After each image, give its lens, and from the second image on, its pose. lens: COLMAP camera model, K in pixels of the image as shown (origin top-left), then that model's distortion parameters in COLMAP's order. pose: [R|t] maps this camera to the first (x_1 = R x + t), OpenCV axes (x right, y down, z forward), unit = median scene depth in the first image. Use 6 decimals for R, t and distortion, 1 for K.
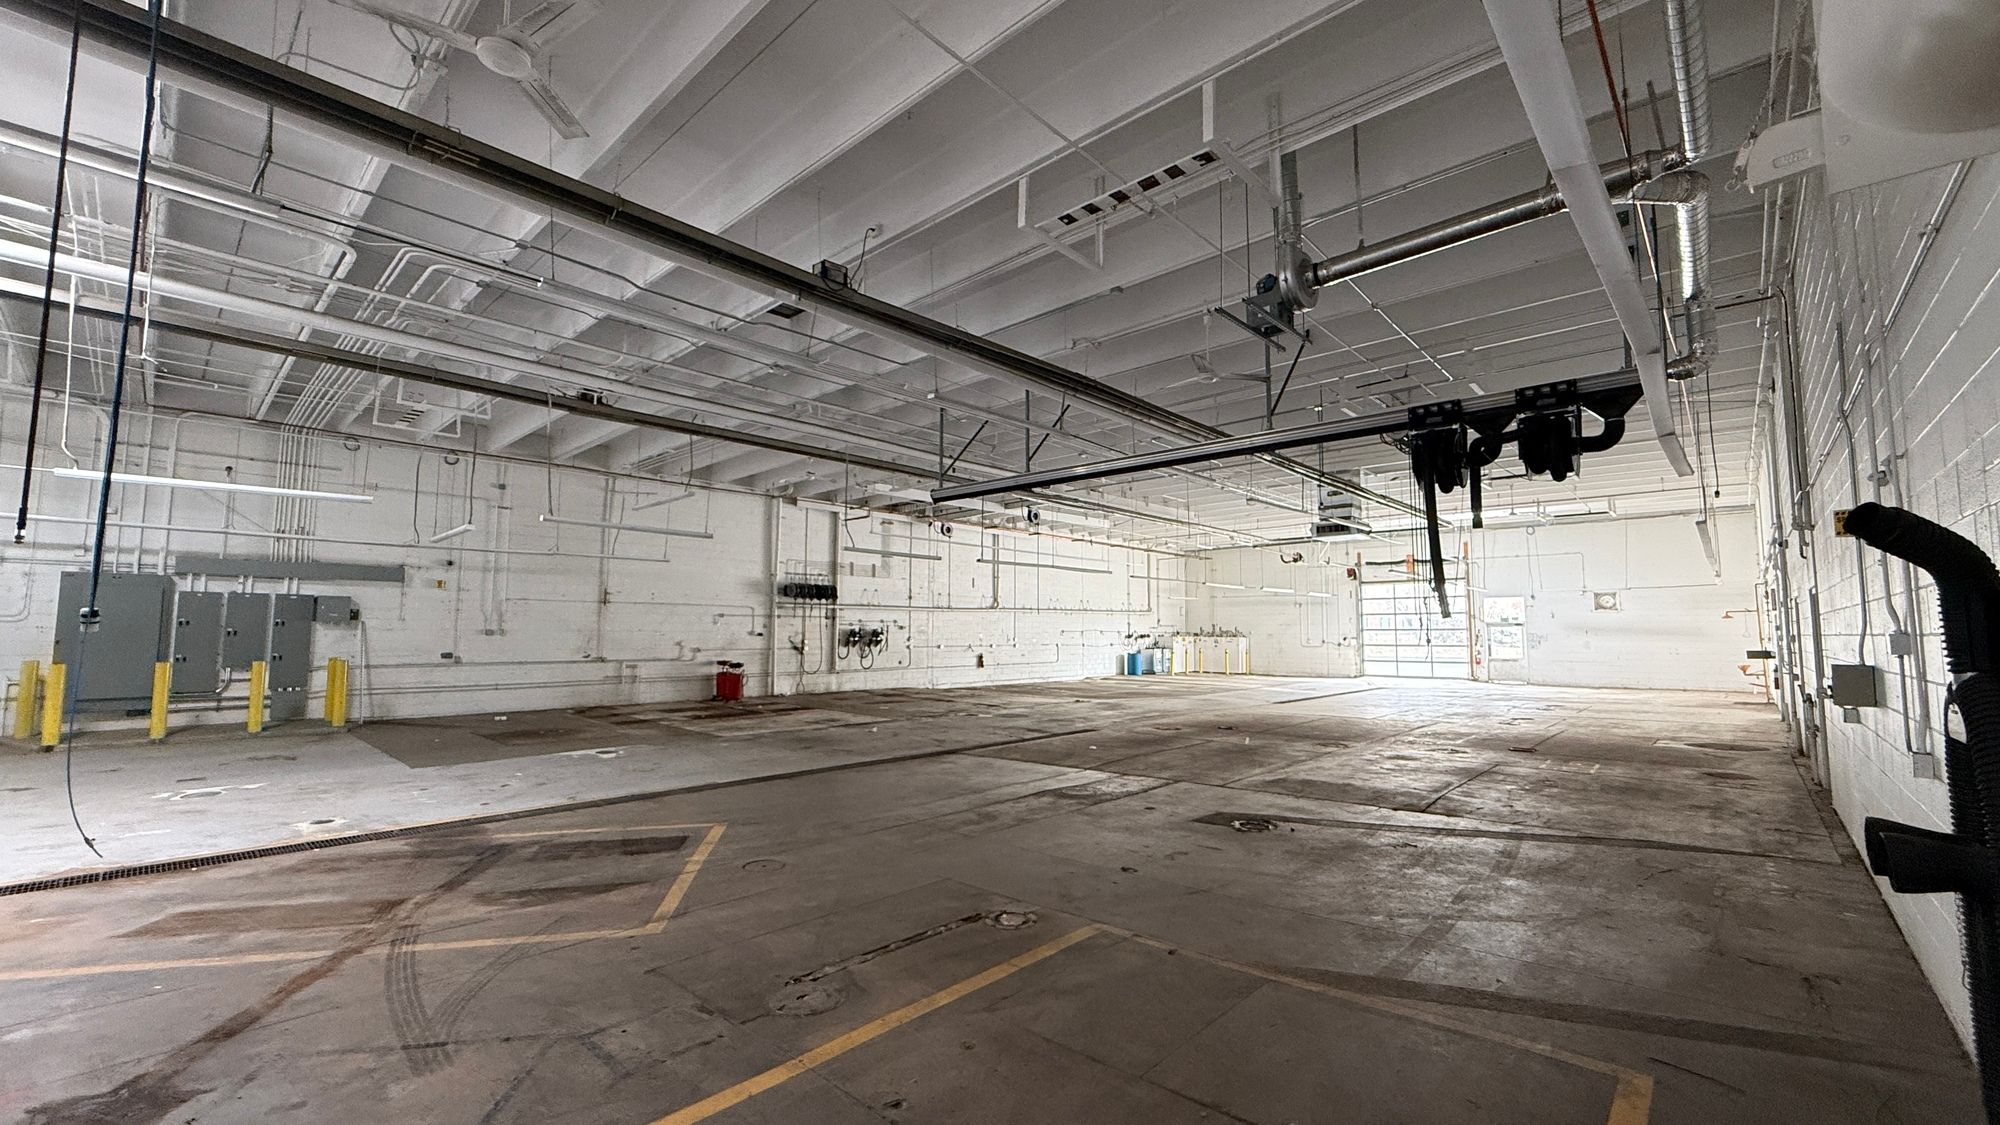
lens RADIAL K [[796.8, 0, 991.4], [0, 796.8, 561.8], [0, 0, 1]] dist [0.002421, 0.000179]
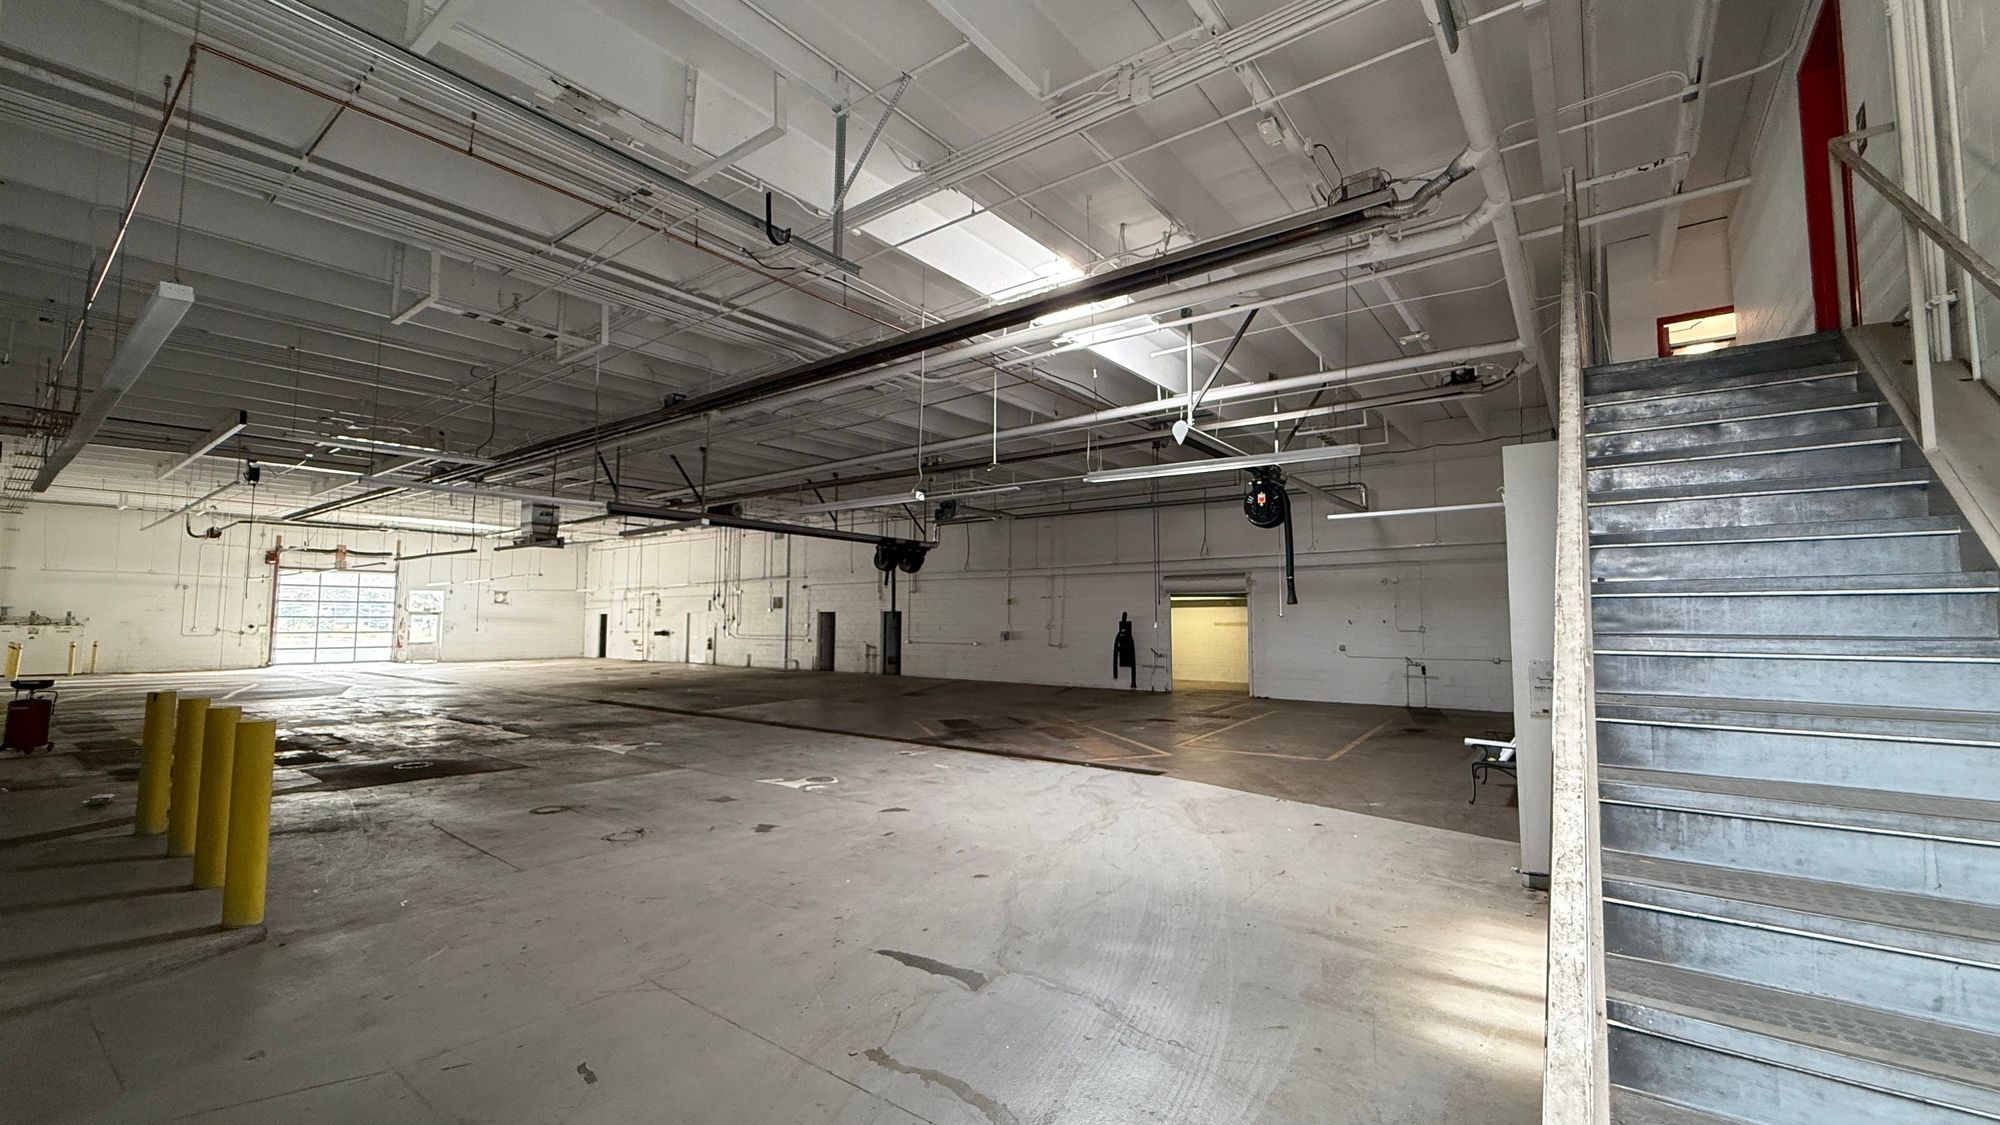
lens RADIAL K [[796.8, 0, 999.6], [0, 796.8, 566.1], [0, 0, 1]] dist [0.002421, 0.000179]
pose [[-0.103491, 0.069577, 0.992194, -0.626786], [-0.092108, 0.992593, -0.079212, 0.023250], [-0.990356, -0.099587, -0.096316, 0.264178]]
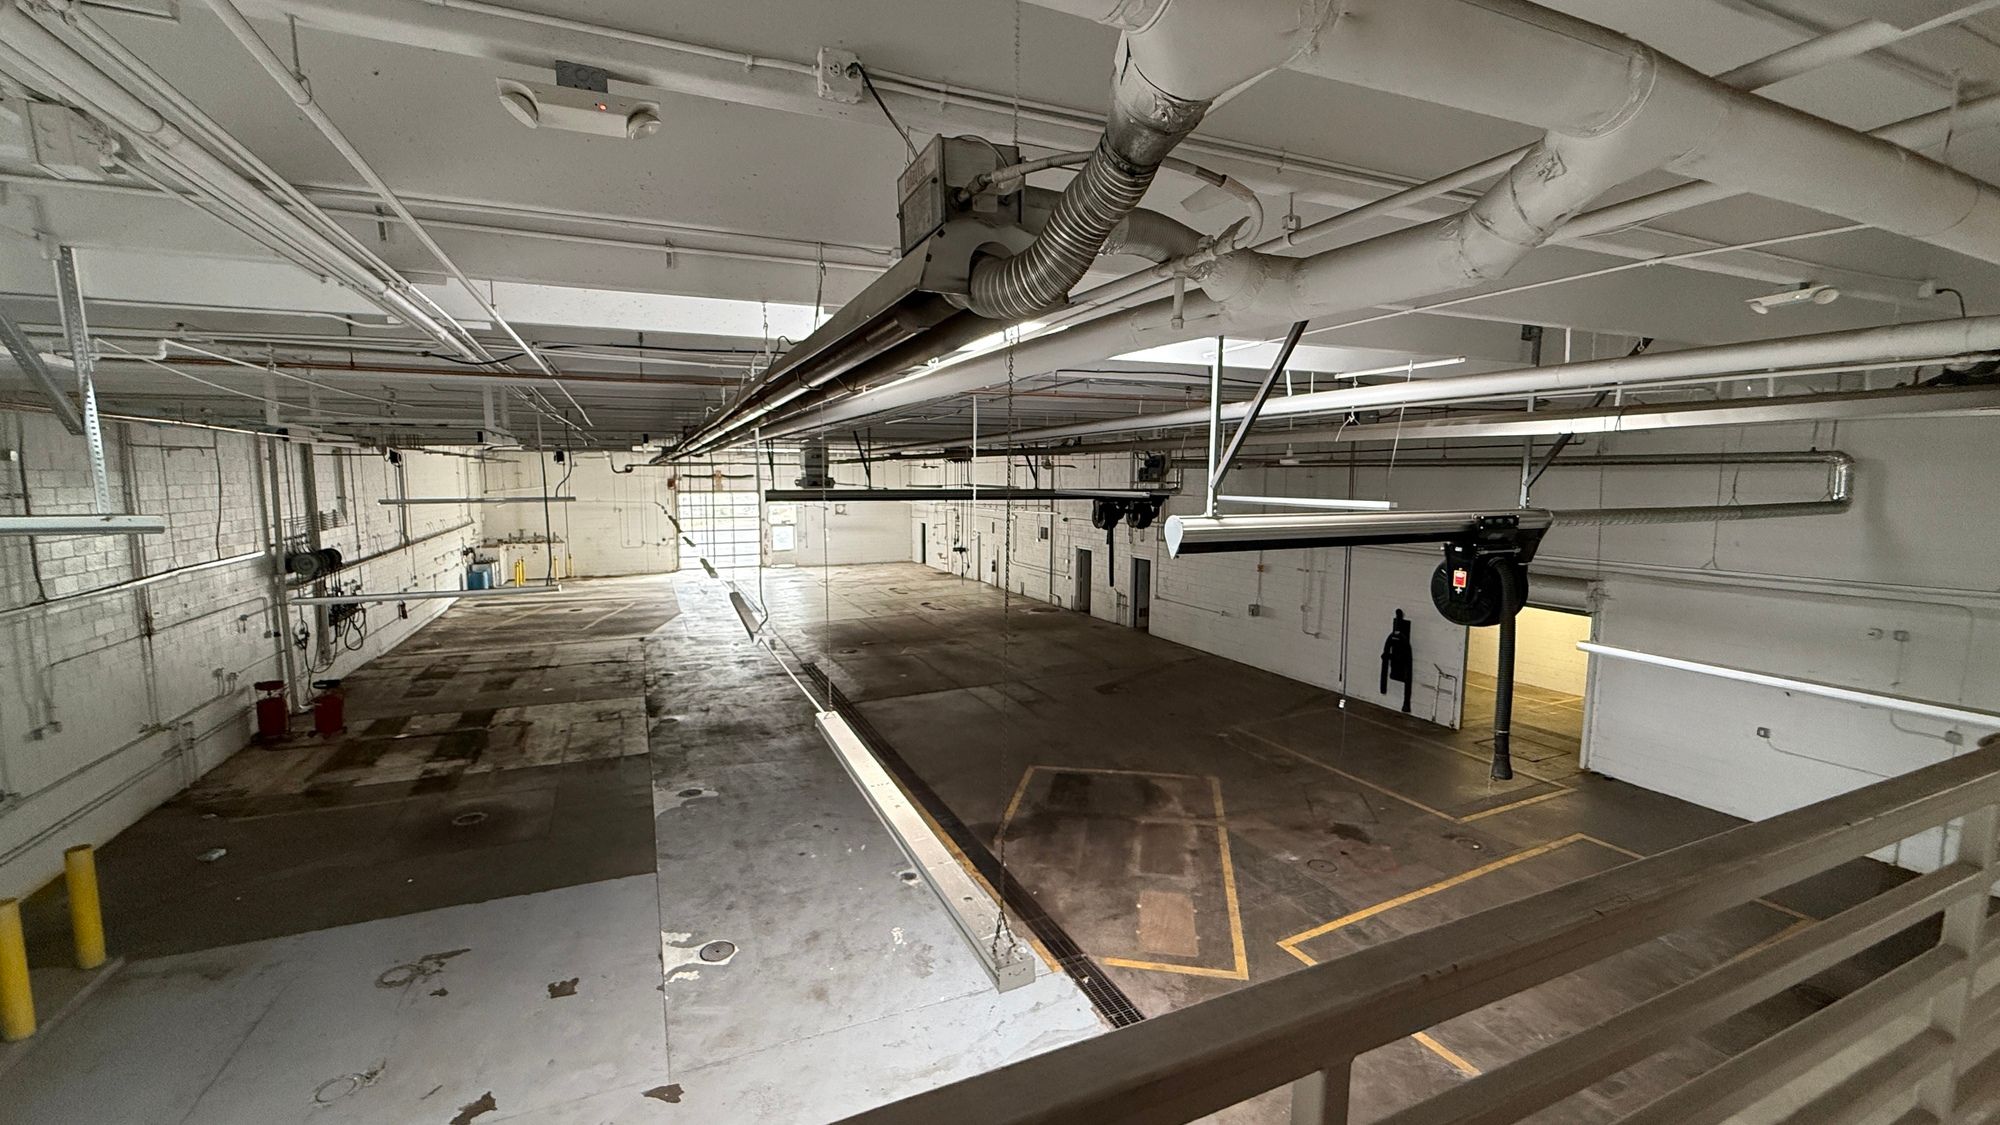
lens RADIAL K [[796.8, 0, 1001.0], [0, 796.8, 563.4], [0, 0, 1]] dist [0.002421, 0.000179]
pose [[0.385083, -0.102064, 0.917221, -0.485577], [-0.086119, 0.985555, 0.145823, -0.089686], [-0.918855, -0.135144, 0.370731, 0.122077]]
